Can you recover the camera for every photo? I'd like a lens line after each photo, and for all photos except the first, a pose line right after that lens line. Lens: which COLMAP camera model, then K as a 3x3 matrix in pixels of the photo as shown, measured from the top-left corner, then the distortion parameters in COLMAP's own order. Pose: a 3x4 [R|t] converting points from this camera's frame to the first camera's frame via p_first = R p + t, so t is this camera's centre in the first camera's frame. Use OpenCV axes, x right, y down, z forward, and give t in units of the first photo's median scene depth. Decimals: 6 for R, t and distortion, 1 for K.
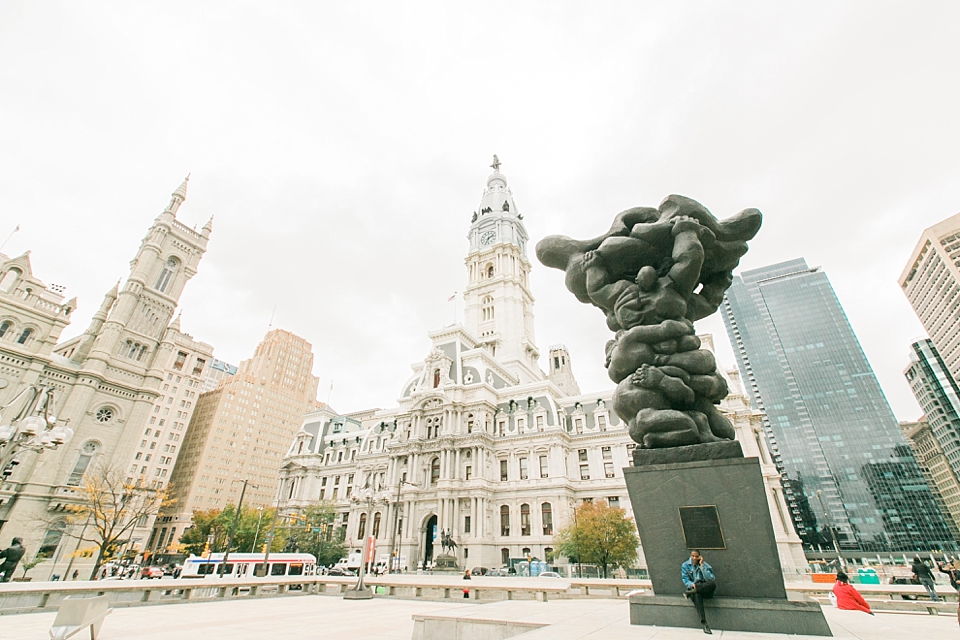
lens RADIAL K [[438.9, 0, 480.0], [0, 438.9, 320.0], [0, 0, 1]] dist [-0.000474, -0.000738]
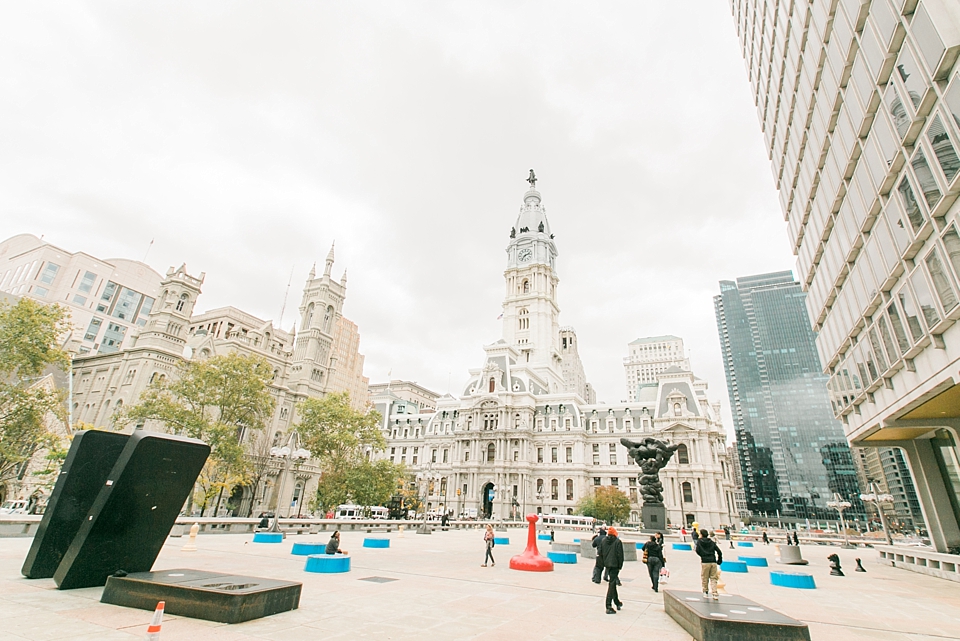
lens RADIAL K [[467.9, 0, 491.4], [0, 467.9, 320.4], [0, 0, 1]] dist [-0.001912, 0.000290]
pose [[0.997197, 0.060270, 0.044334, -0.181761], [-0.065026, 0.991224, 0.115094, -0.236622], [-0.037009, -0.117655, 0.992365, -0.417282]]
